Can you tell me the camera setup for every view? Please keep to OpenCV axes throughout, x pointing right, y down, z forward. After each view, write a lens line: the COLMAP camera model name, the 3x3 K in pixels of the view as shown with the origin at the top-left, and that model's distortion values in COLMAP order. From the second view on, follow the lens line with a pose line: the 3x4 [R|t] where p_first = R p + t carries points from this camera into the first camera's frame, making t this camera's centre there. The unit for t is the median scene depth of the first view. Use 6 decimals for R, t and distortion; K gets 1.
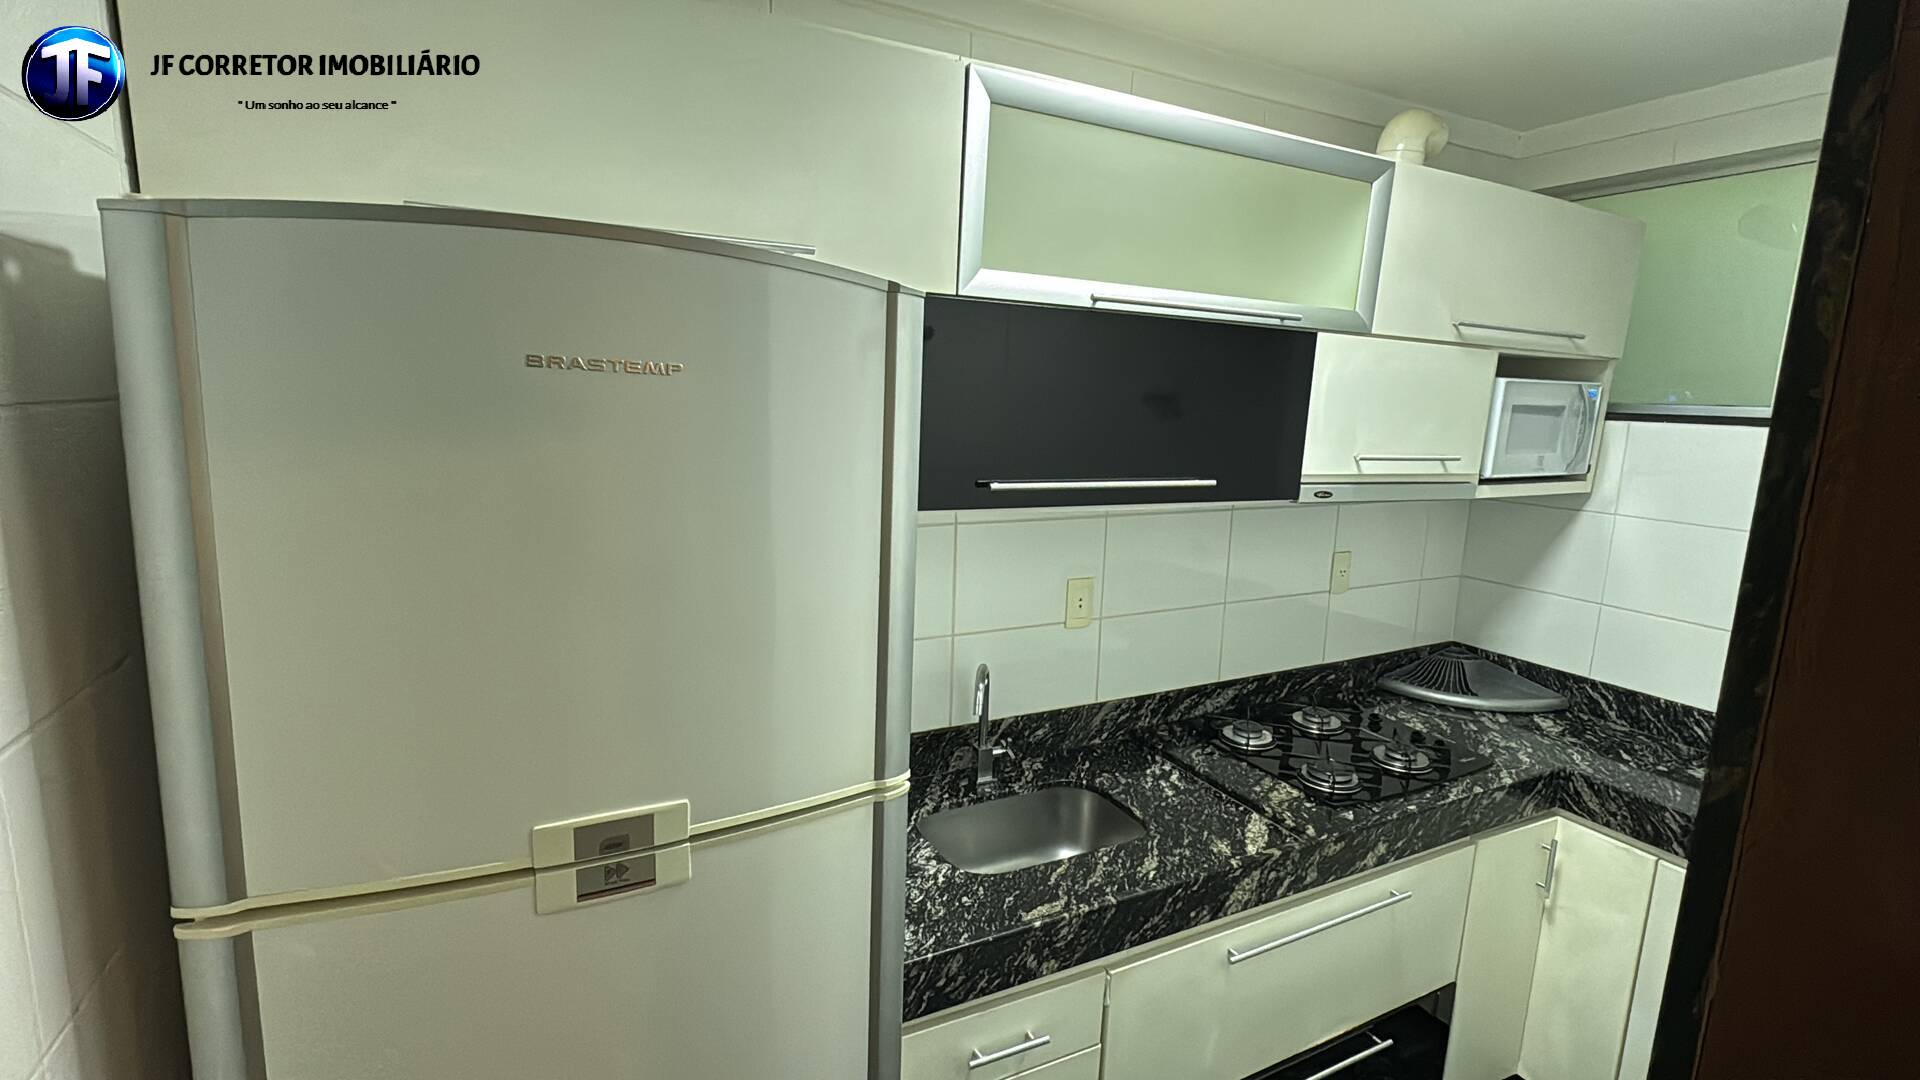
lens RADIAL K [[874.4, 0, 960.0], [0, 874.4, 540.0], [0, 0, 1]] dist [-0.003460, 0.000538]
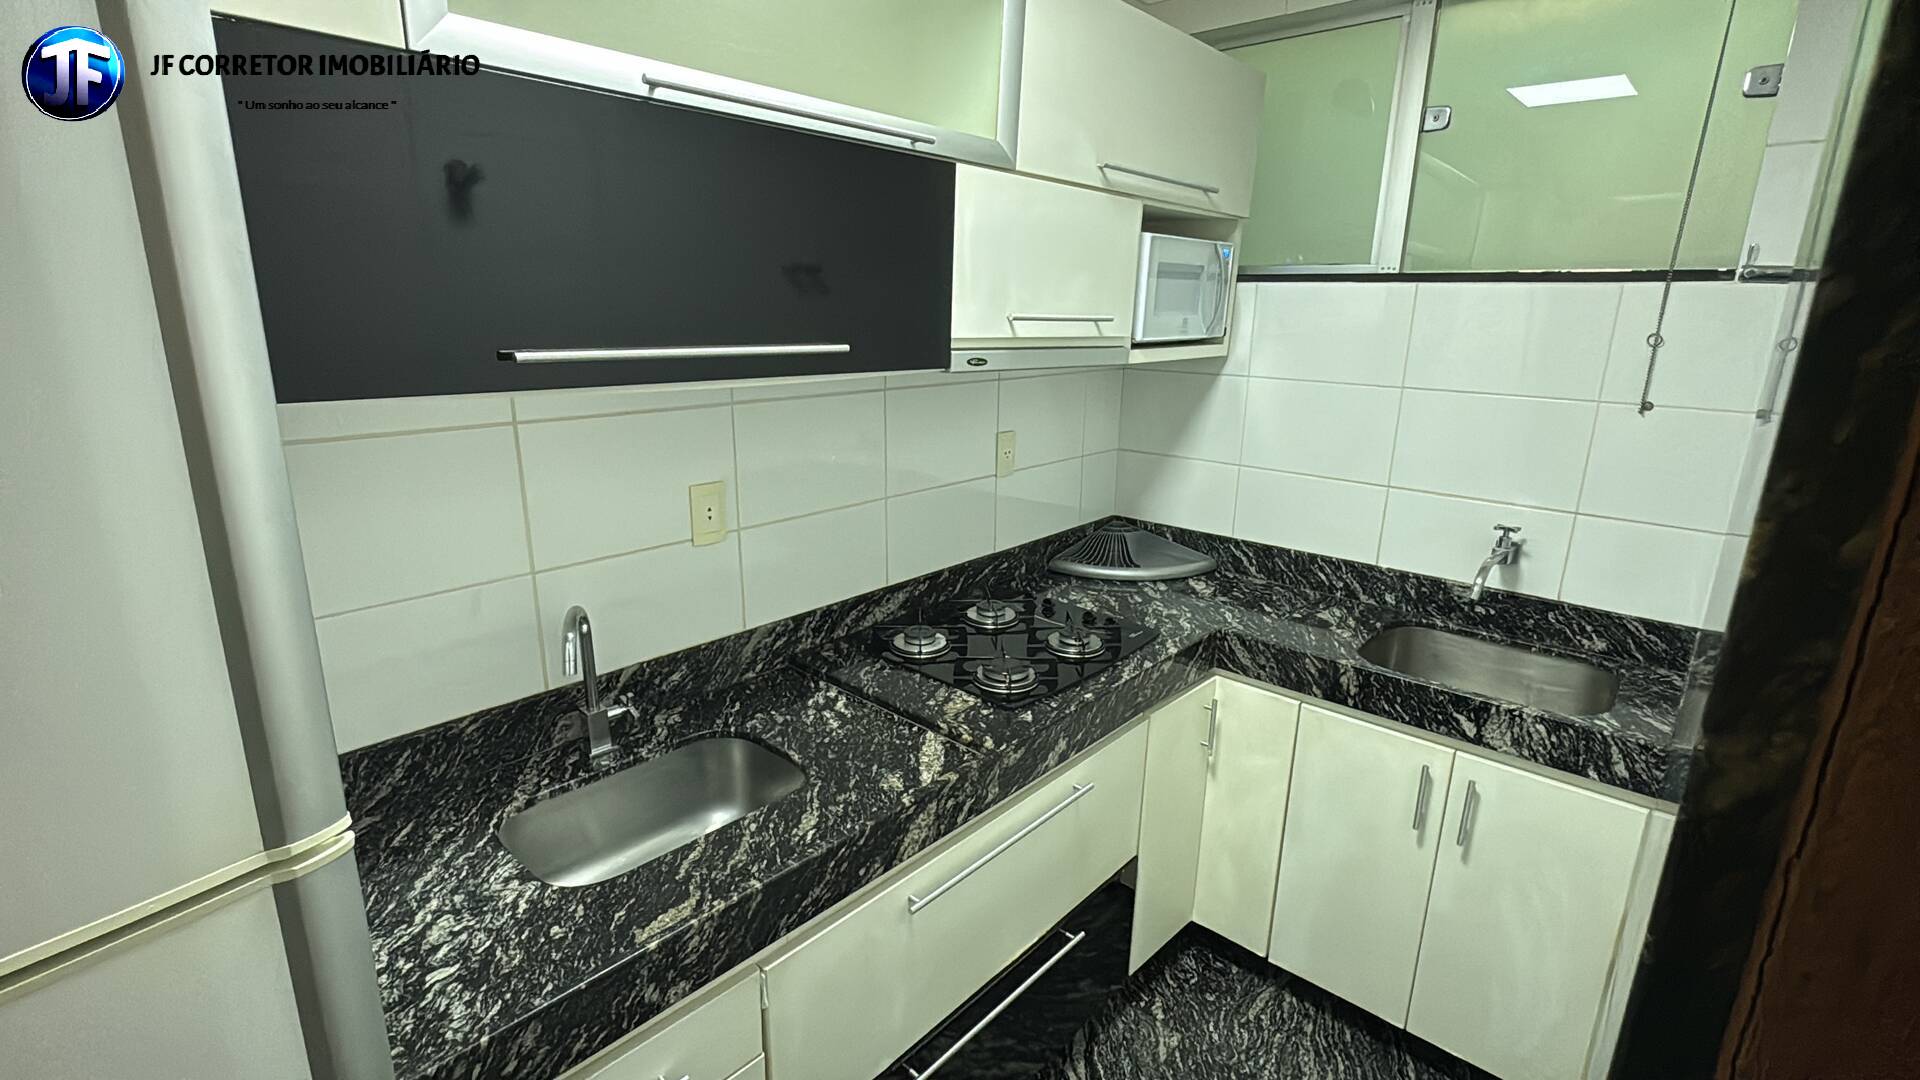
lens RADIAL K [[874.4, 0, 960.0], [0, 874.4, 540.0], [0, 0, 1]] dist [-0.003460, 0.000538]
pose [[0.936709, -0.108410, 0.332903, 0.091373], [0.073249, 0.990492, 0.116448, 0.020991], [-0.342362, -0.084693, 0.935743, 0.178001]]
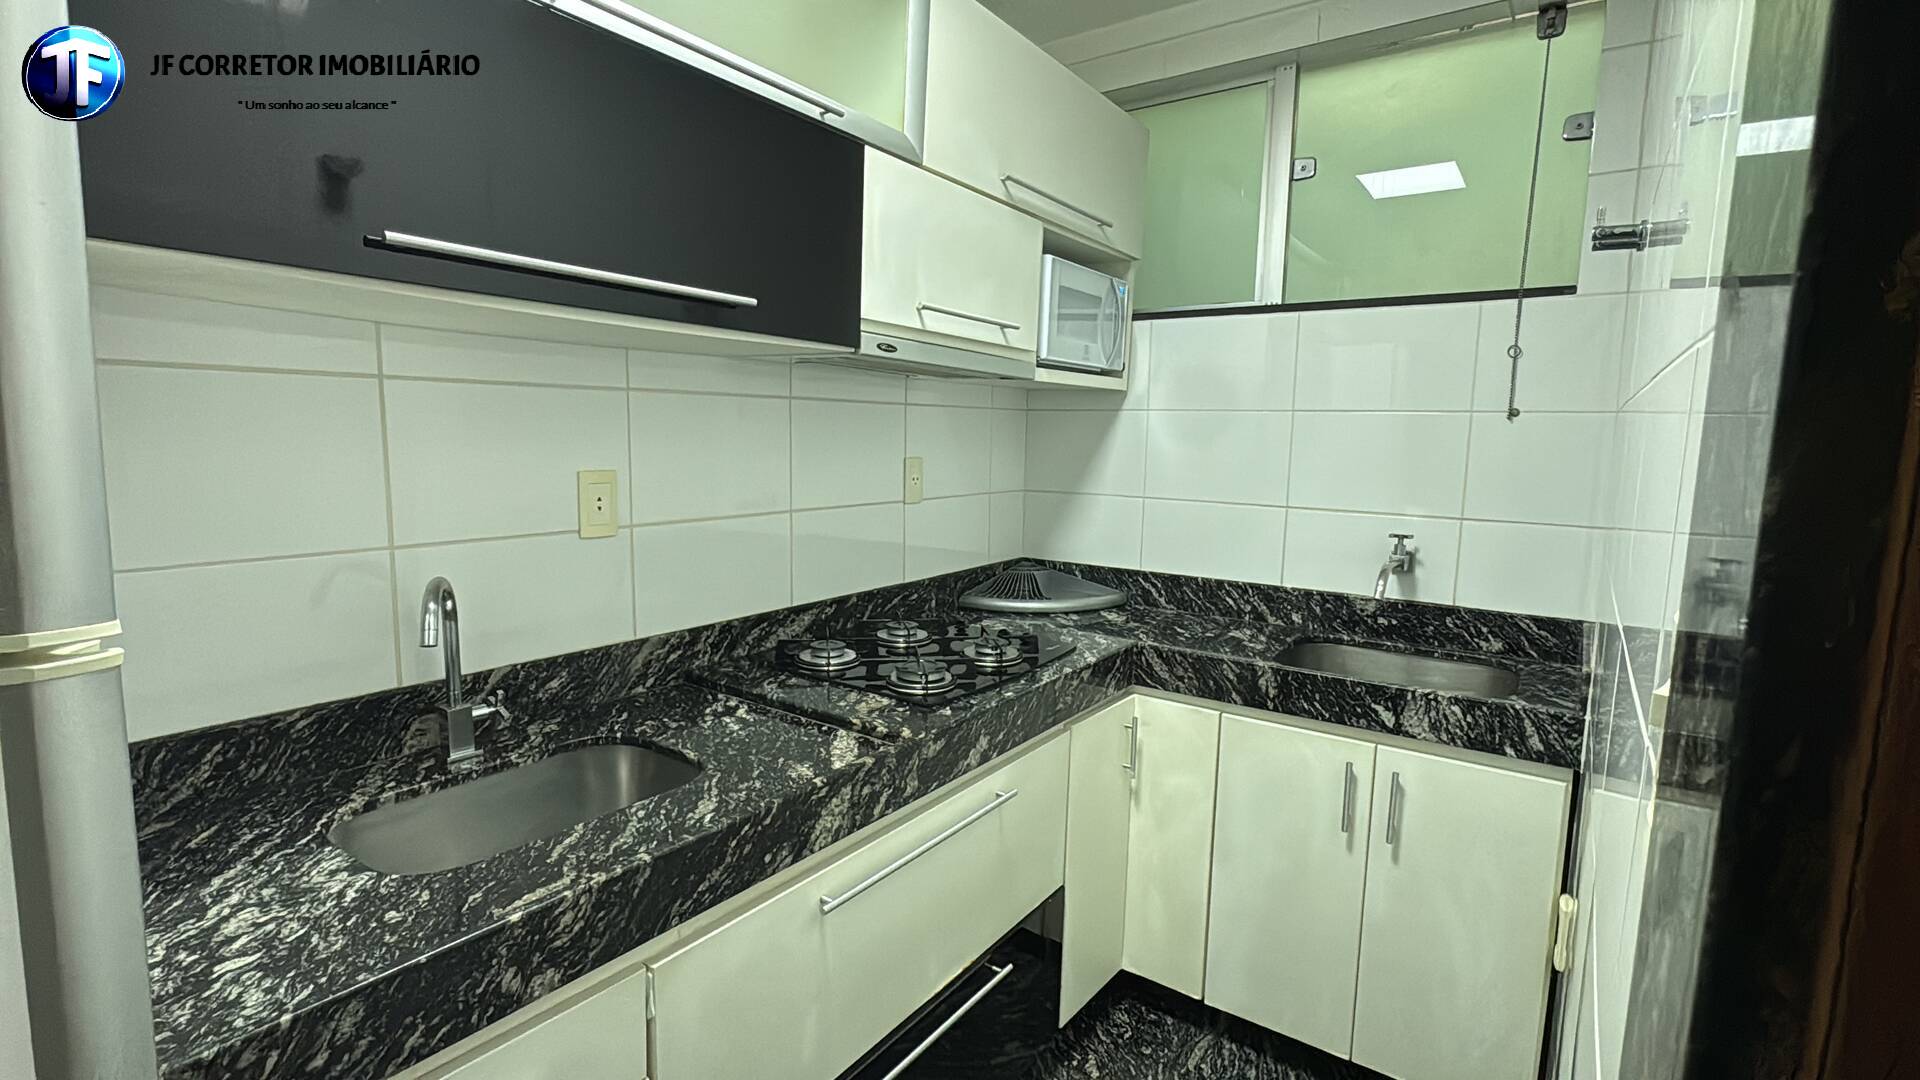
lens RADIAL K [[874.4, 0, 960.0], [0, 874.4, 540.0], [0, 0, 1]] dist [-0.003460, 0.000538]
pose [[0.889771, -0.069129, 0.451142, 0.080241], [0.084445, 0.996331, -0.013880, 0.153354], [-0.448527, 0.050446, 0.892344, 0.213854]]
